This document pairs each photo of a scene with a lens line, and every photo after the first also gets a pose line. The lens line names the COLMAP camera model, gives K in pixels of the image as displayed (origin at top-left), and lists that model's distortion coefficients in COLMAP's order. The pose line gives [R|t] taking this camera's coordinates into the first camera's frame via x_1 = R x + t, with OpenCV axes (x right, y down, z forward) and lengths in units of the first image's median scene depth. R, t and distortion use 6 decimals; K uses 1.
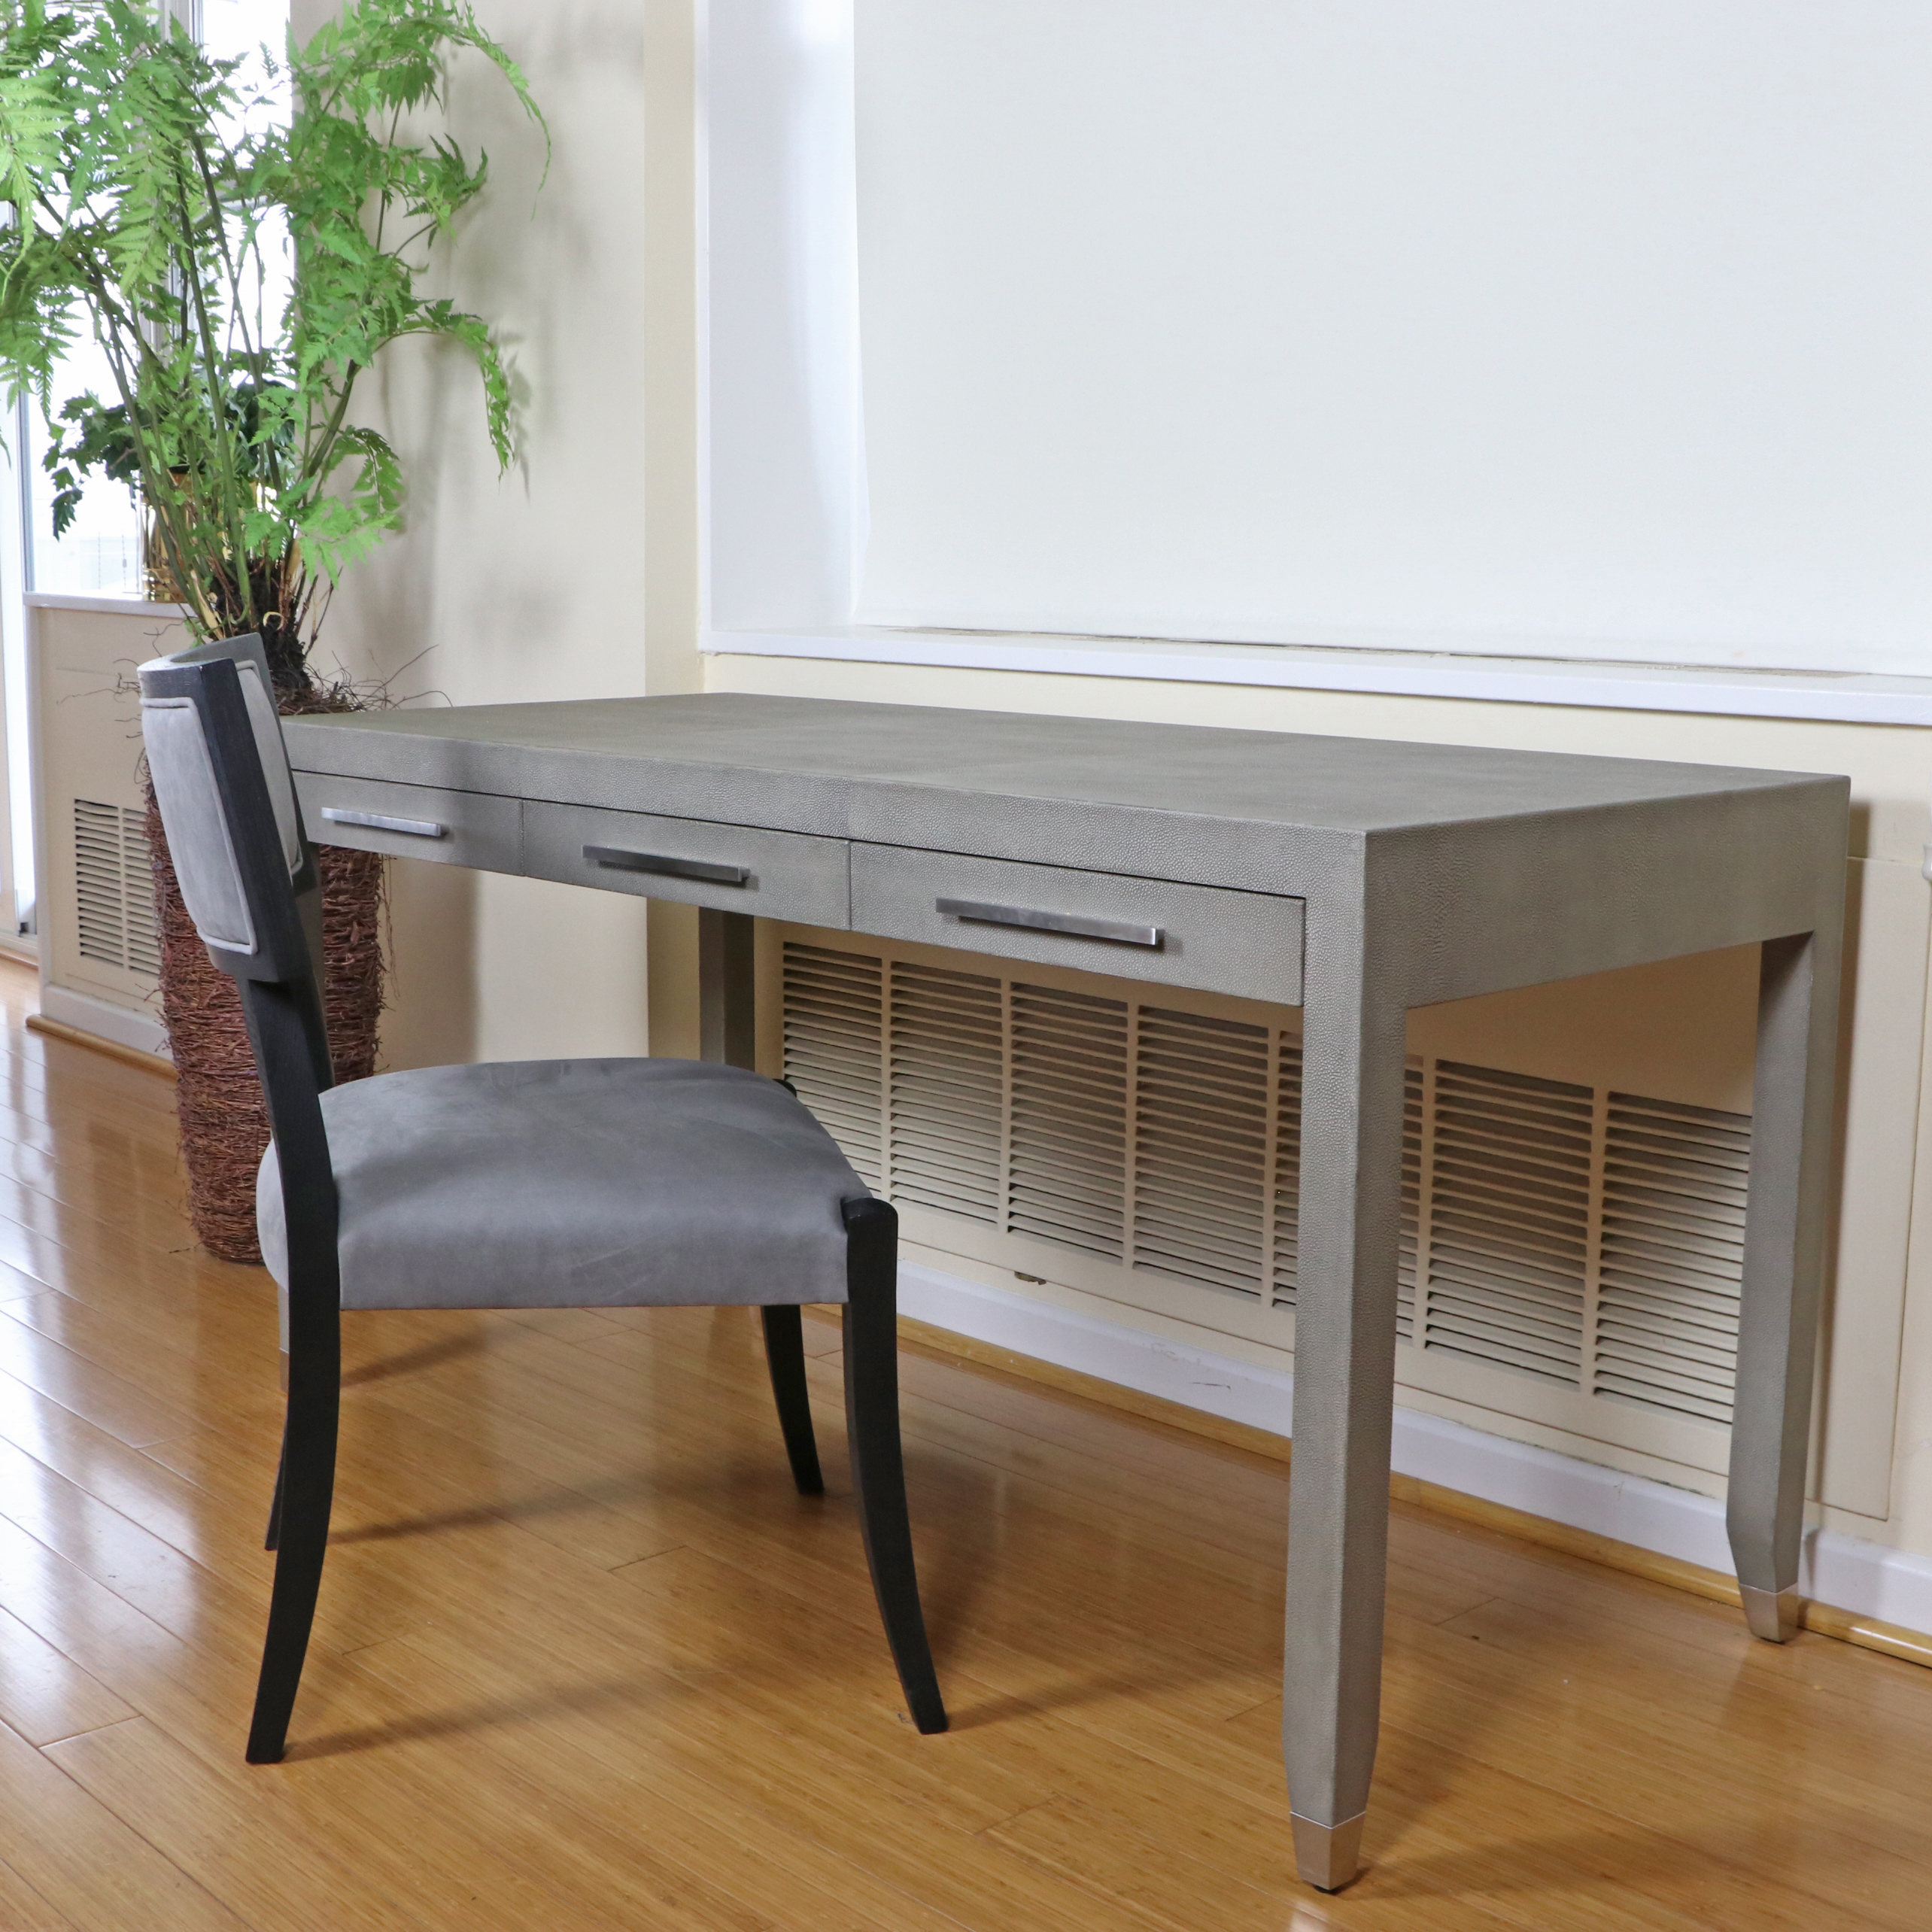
lens RADIAL K [[2573.9, 0, 966.0], [0, 2573.9, 966.0], [0, 0, 1]] dist [-0.187776, 0.030482]
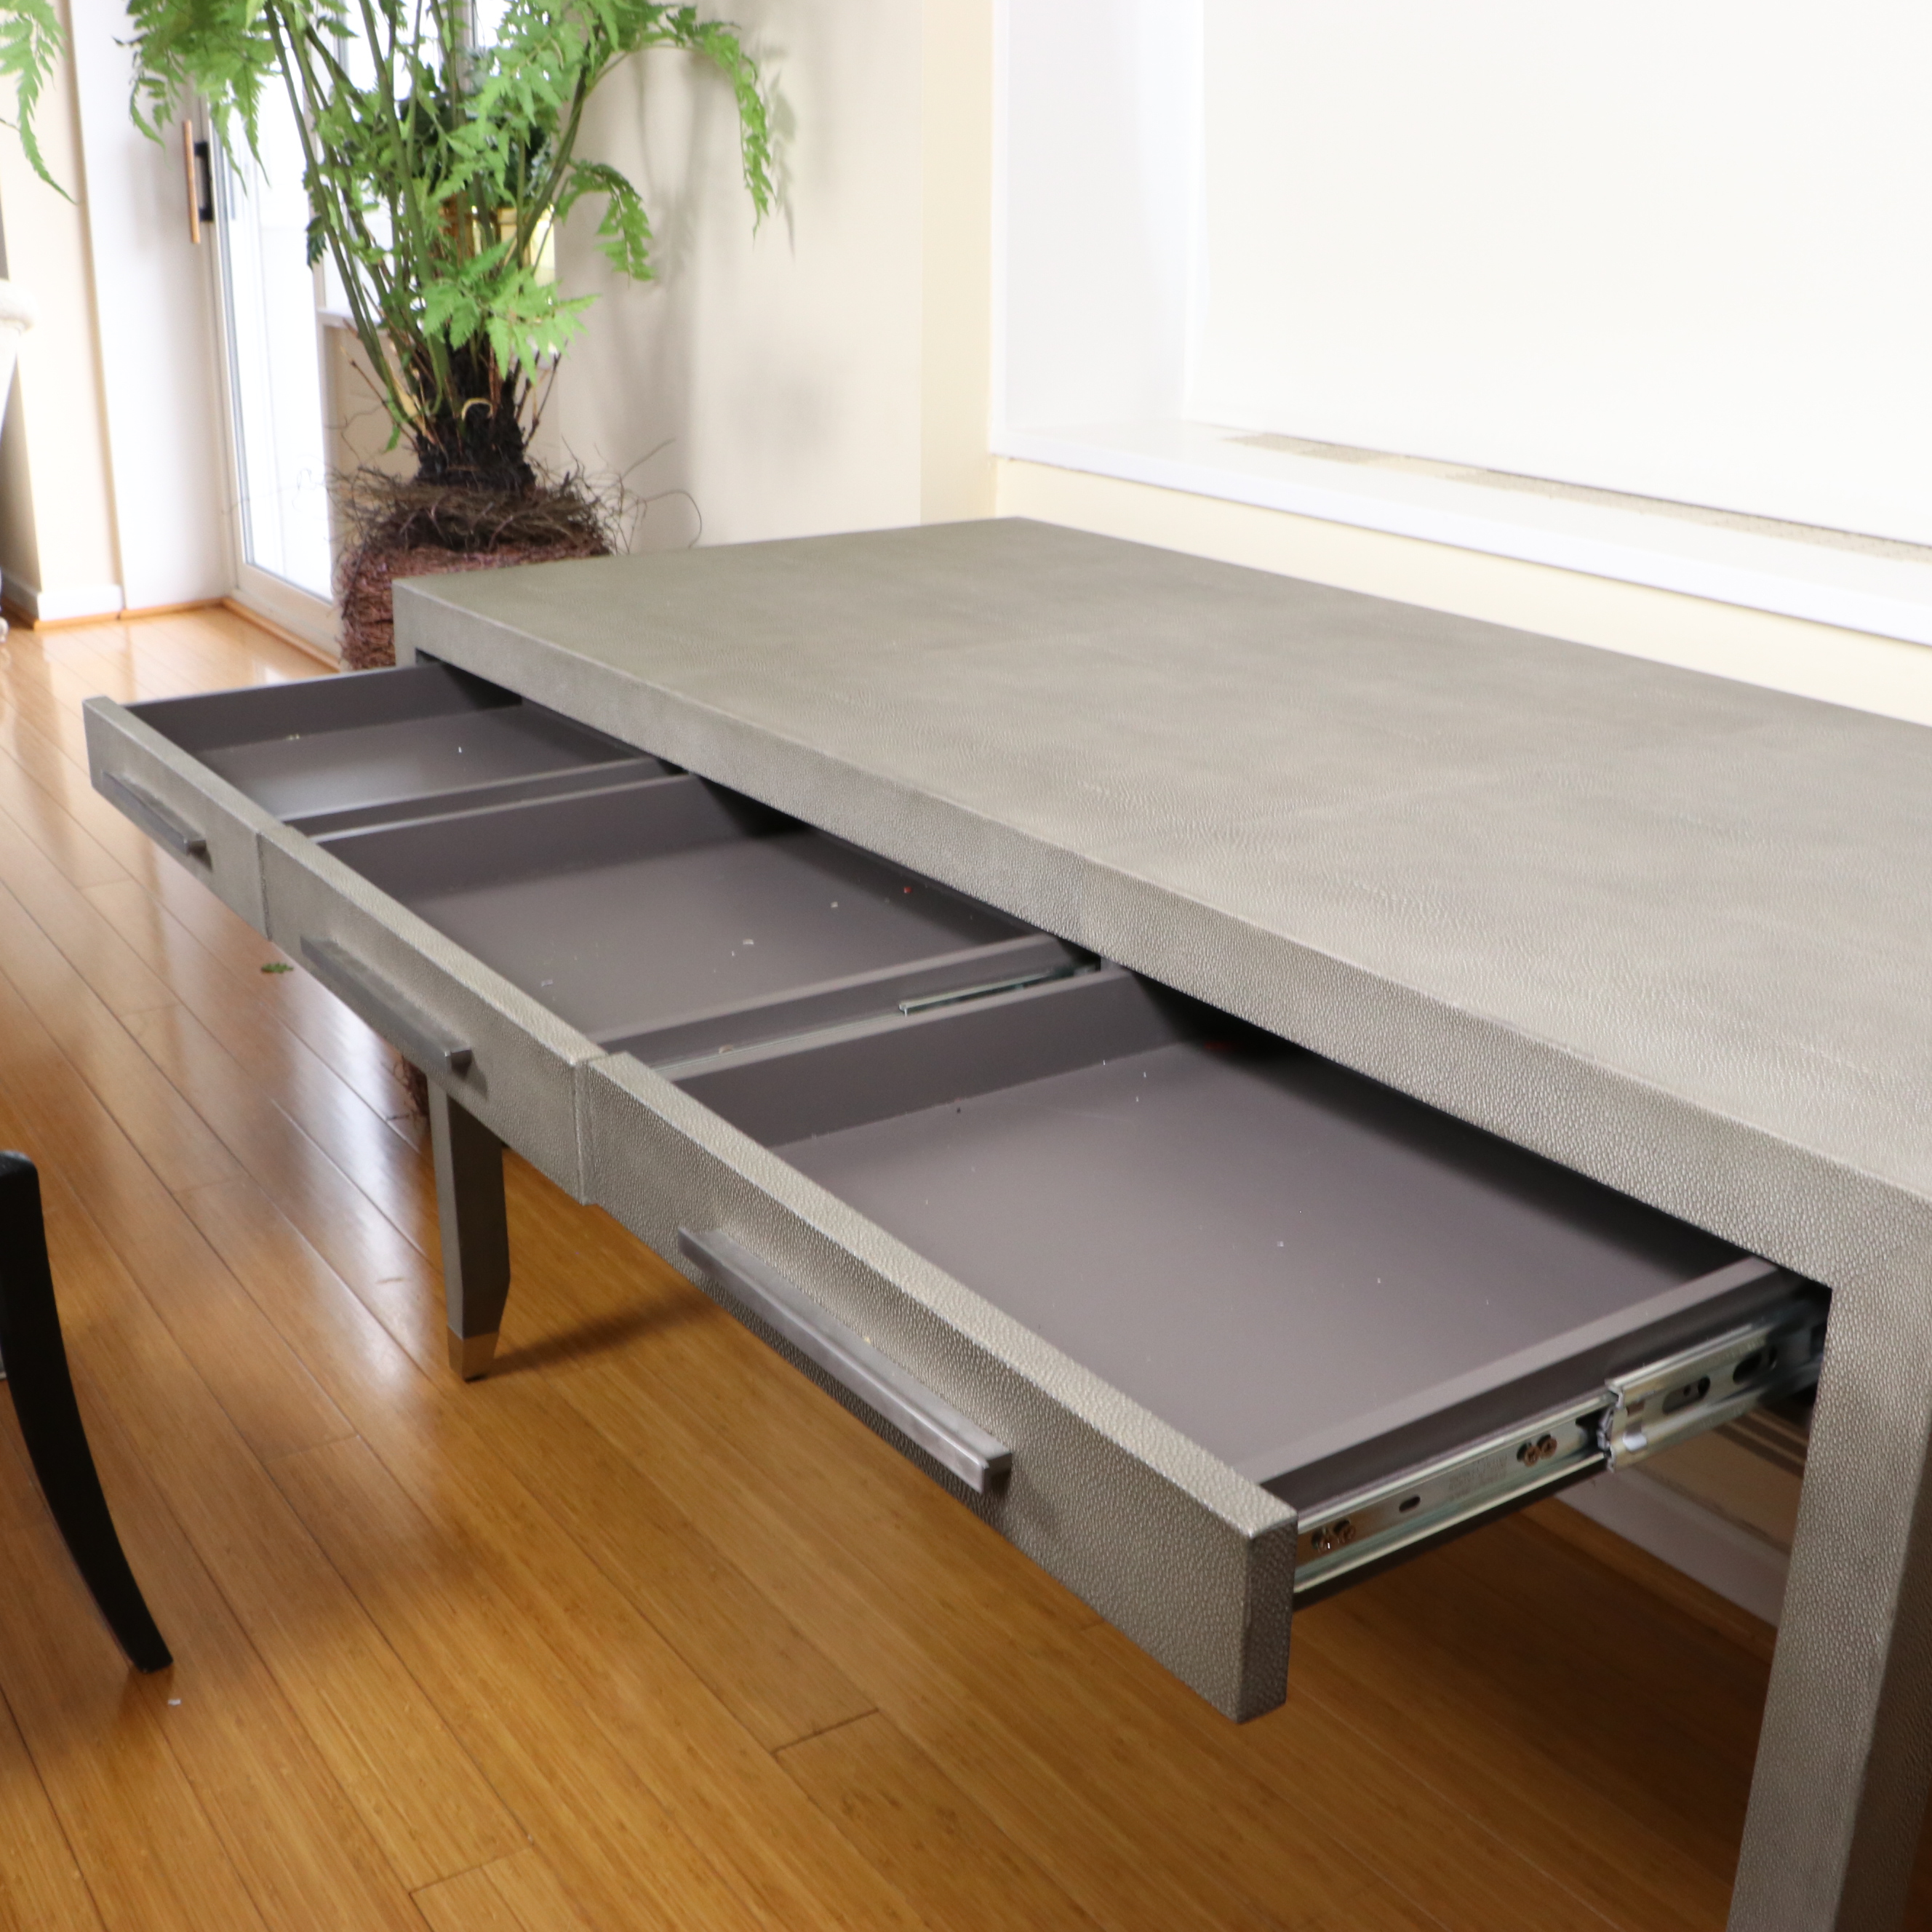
lens RADIAL K [[2318.2, 0, 966.0], [0, 2318.2, 966.0], [0, 0, 1]] dist [-0.168813, 0.050181]
pose [[0.986216, 0.054413, -0.156259, 0.010498], [-0.026671, 0.984309, 0.174427, -0.088246], [0.163298, -0.167855, 0.972193, 0.259077]]
